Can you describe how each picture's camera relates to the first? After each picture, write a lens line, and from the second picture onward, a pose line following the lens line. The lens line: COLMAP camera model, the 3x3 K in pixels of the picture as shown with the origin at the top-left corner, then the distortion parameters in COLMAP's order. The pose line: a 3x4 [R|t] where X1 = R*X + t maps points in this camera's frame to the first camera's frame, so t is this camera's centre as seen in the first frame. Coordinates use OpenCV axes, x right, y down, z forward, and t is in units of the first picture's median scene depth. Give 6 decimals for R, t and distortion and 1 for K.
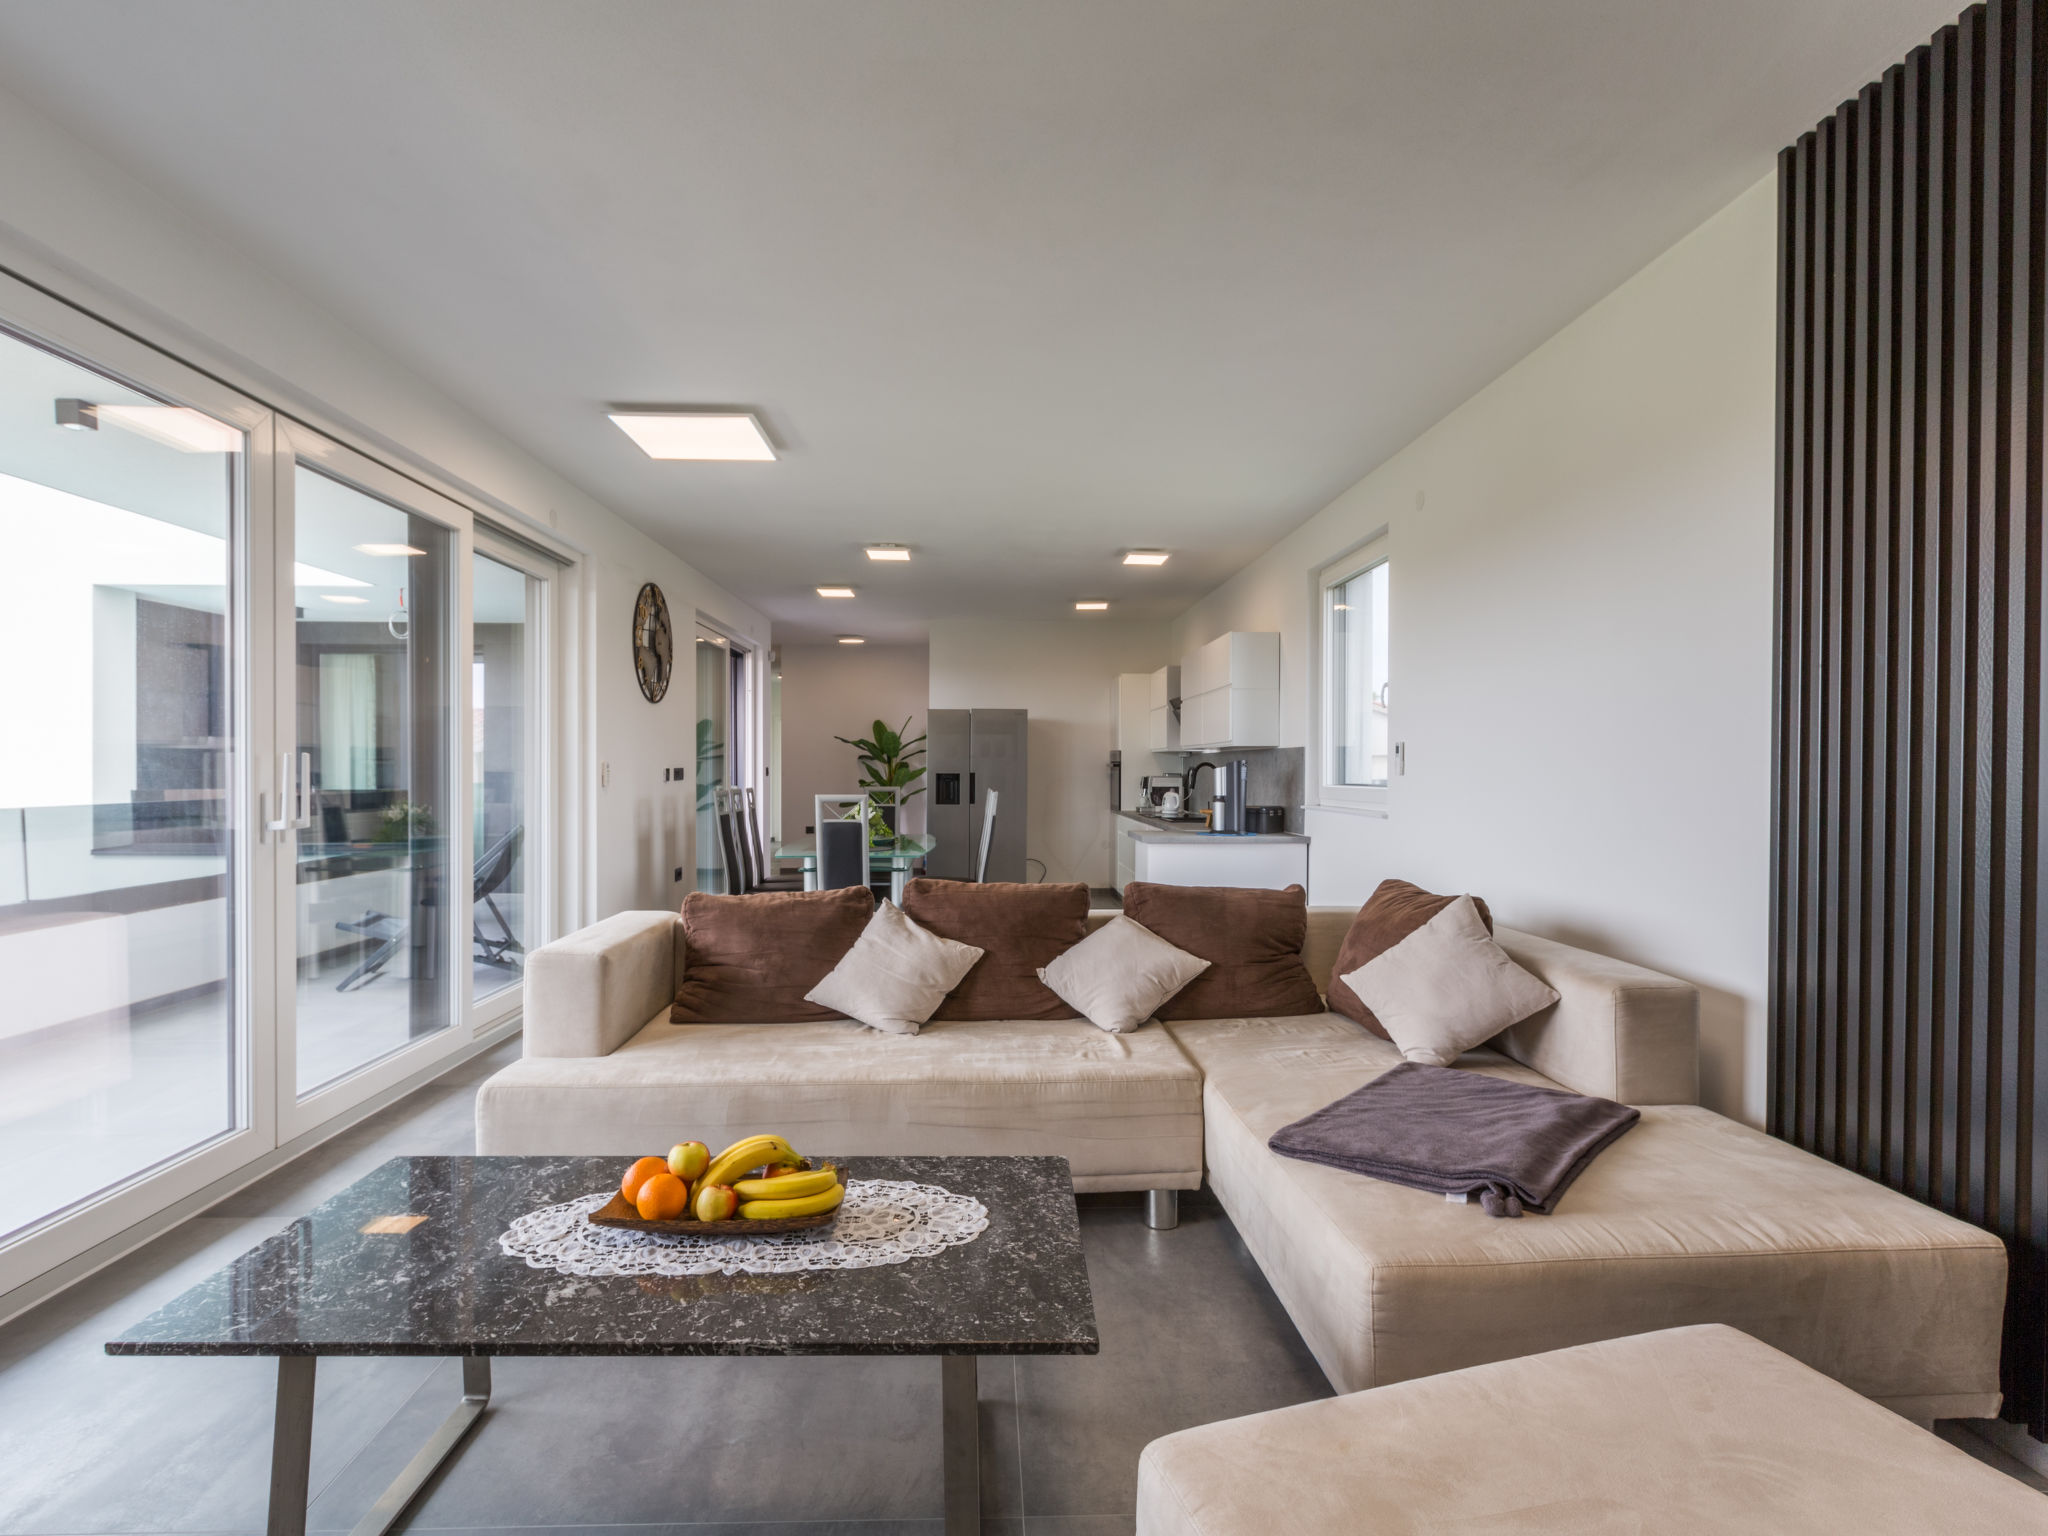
lens RADIAL K [[1058.7, 0, 1024.0], [0, 1058.7, 768.0], [0, 0, 1]] dist [0.001495, 0.000634]
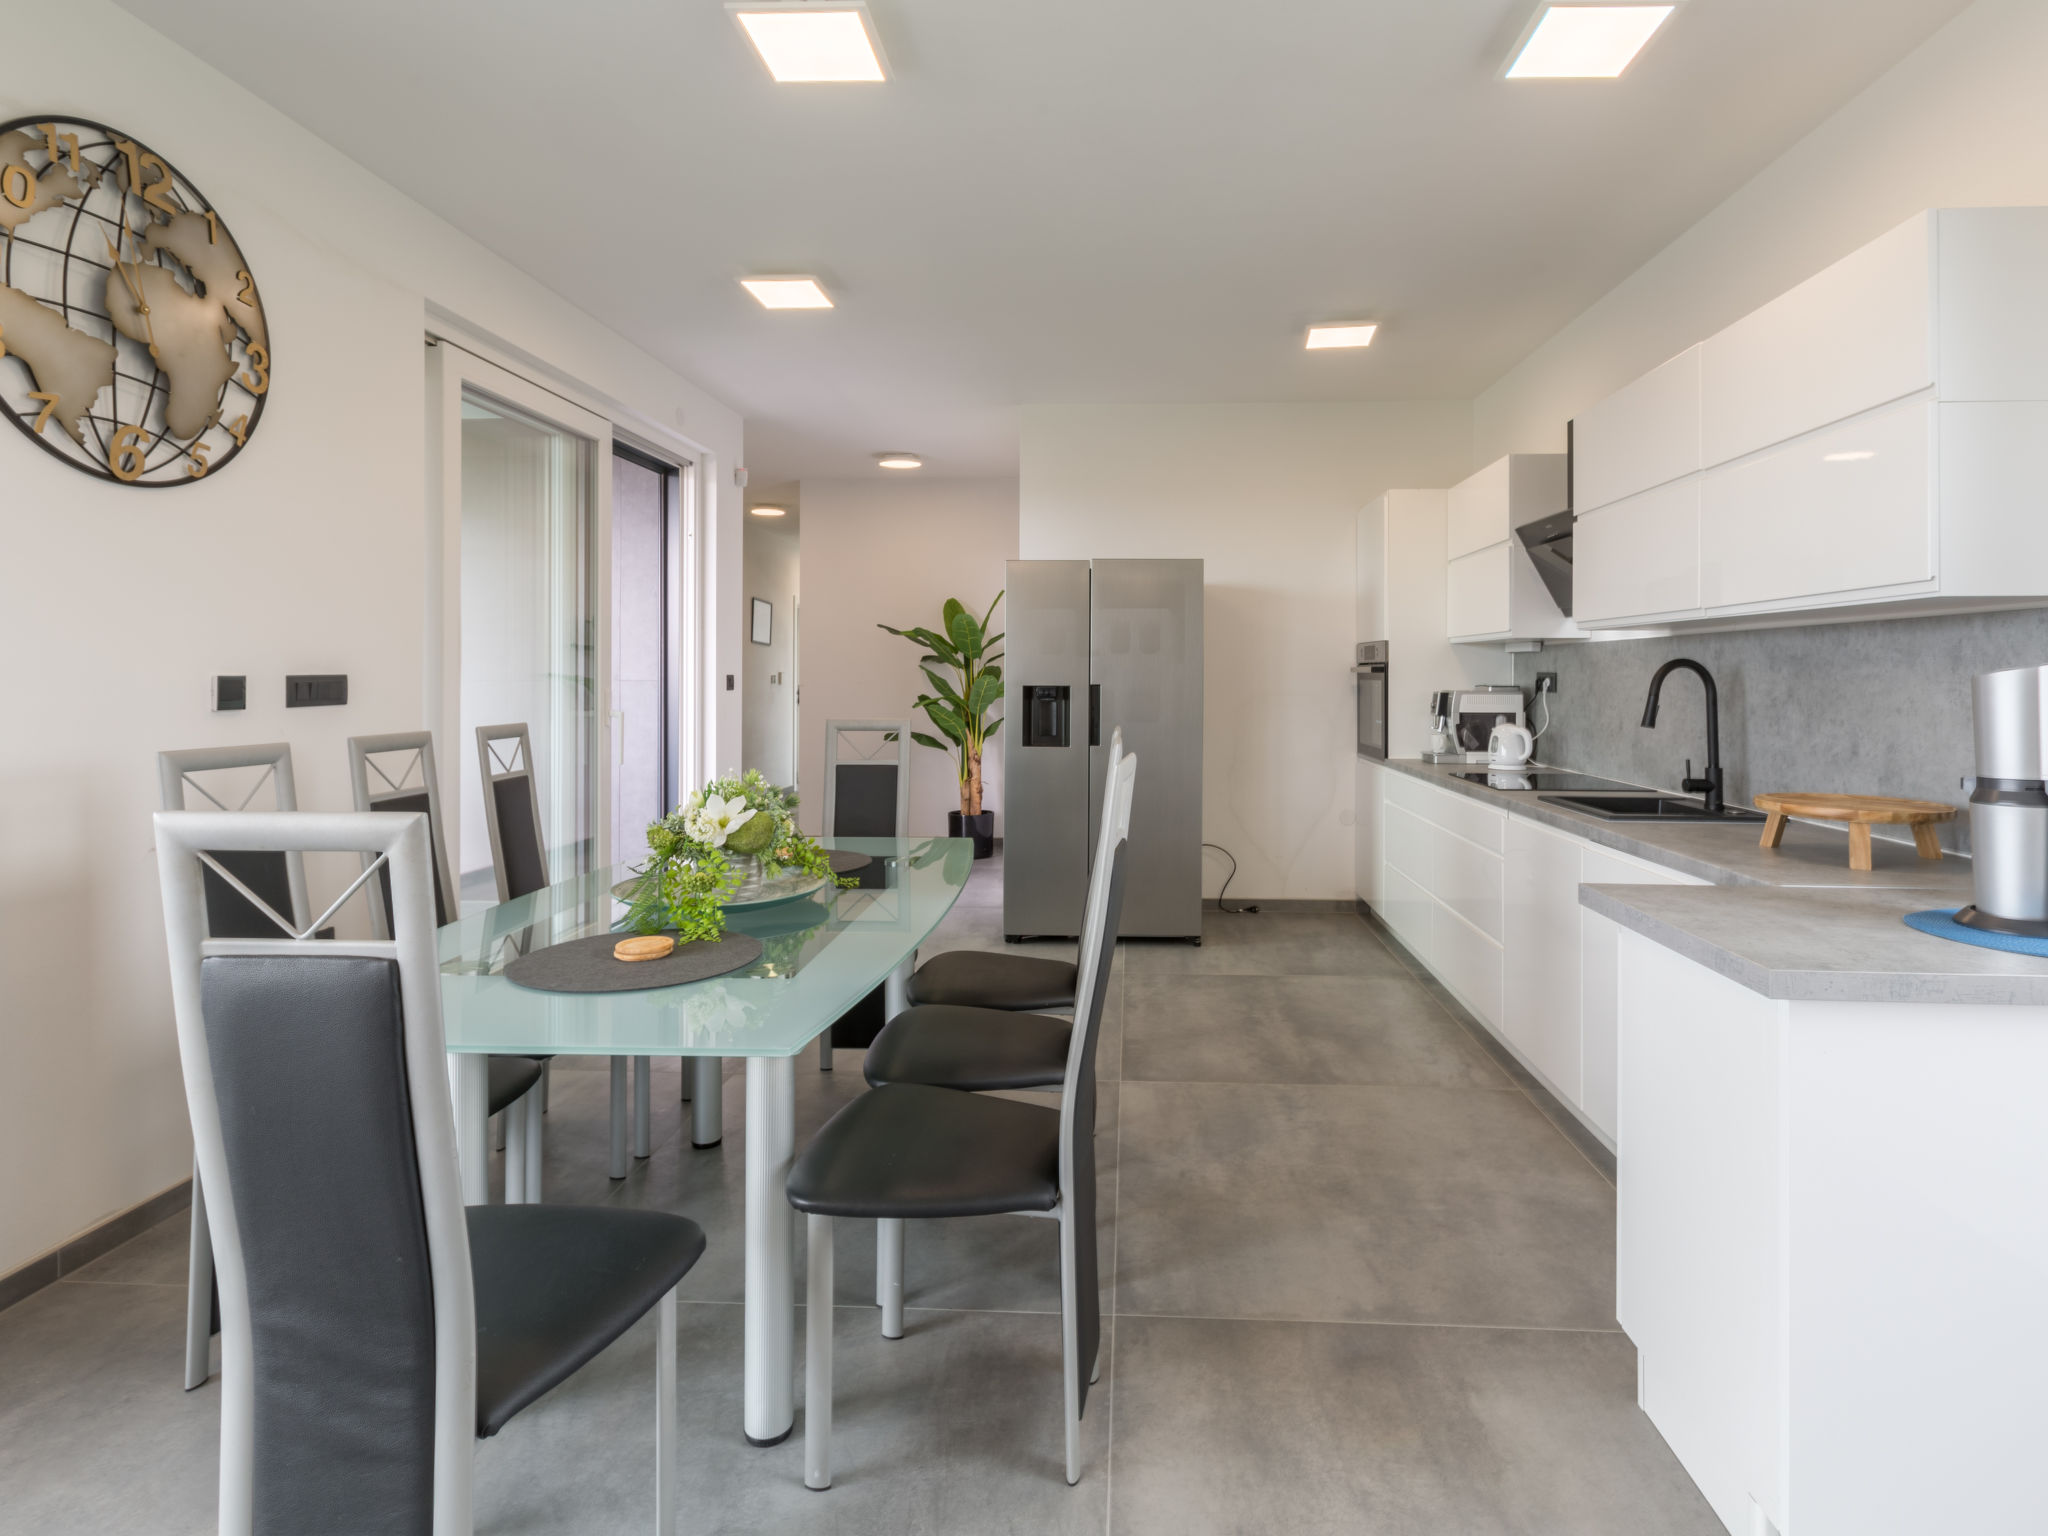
lens RADIAL K [[1068.8, 0, 1048.3], [0, 1068.8, 699.3], [0, 0, 1]] dist [-0.000393, 0.000092]
pose [[0.992708, 0.000863, -0.120538, -0.022612], [0.001631, 0.999787, 0.020596, 0.002420], [0.120530, -0.020642, 0.992495, 1.228842]]
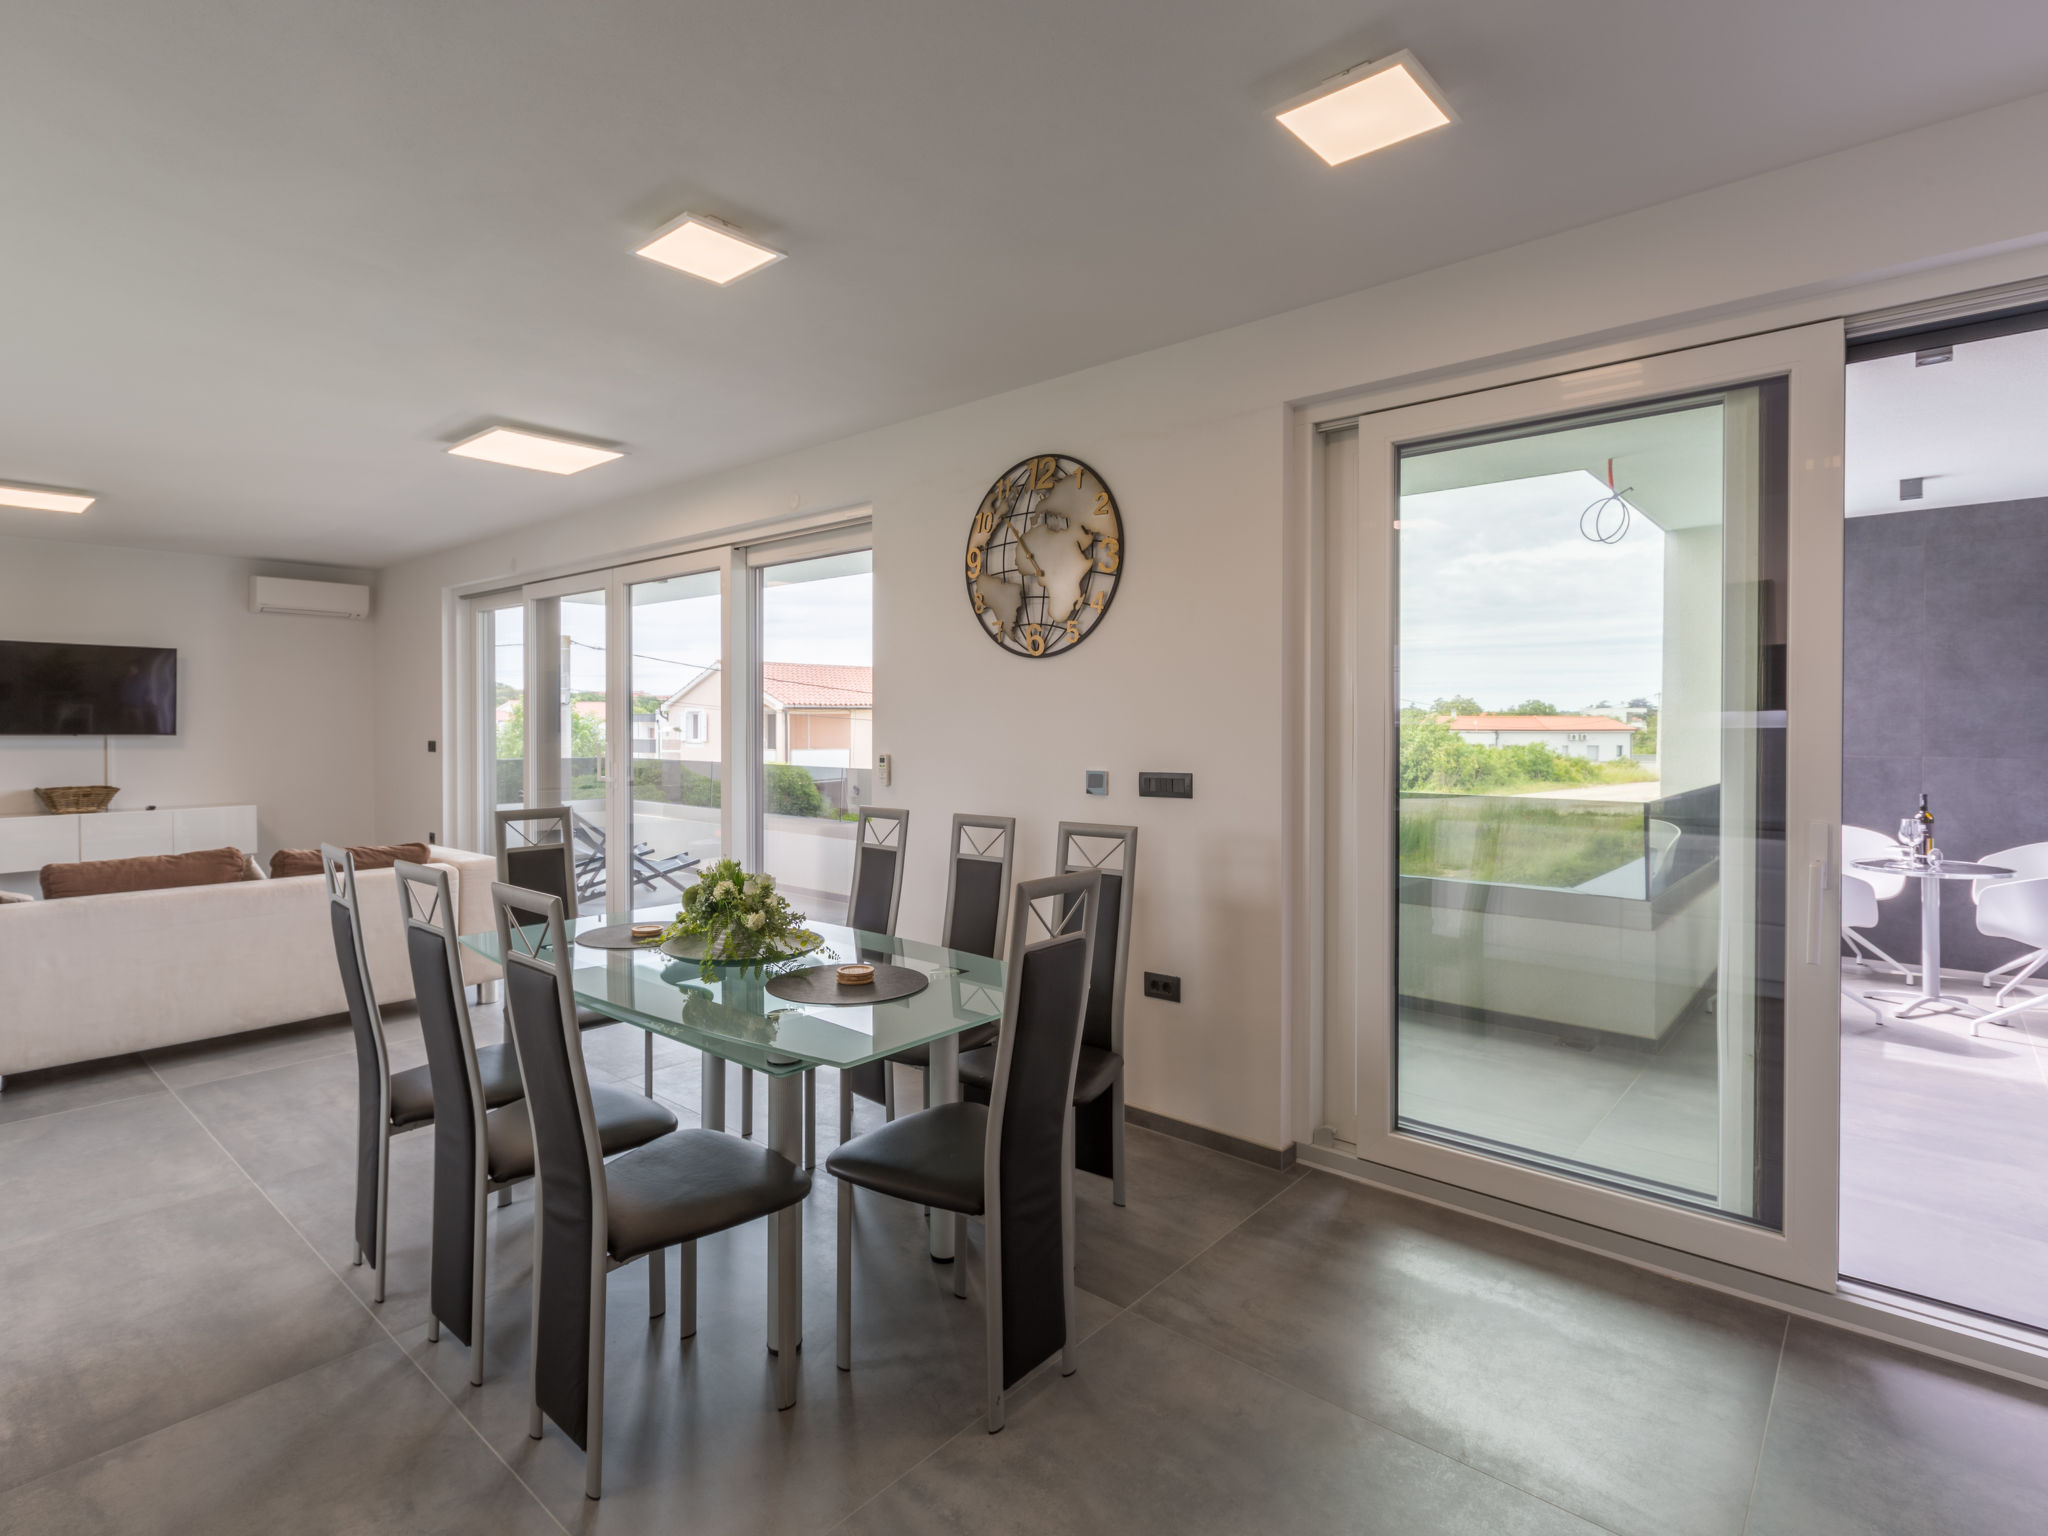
lens RADIAL K [[1044.6, 0, 1023.6], [0, 1044.6, 743.0], [0, 0, 1]] dist [-0.000881, 0.000620]
pose [[-0.690269, 0.006285, -0.723525, 0.138825], [-0.007759, 0.999840, 0.016088, -0.042064], [0.723511, 0.016718, -0.690110, 2.496850]]
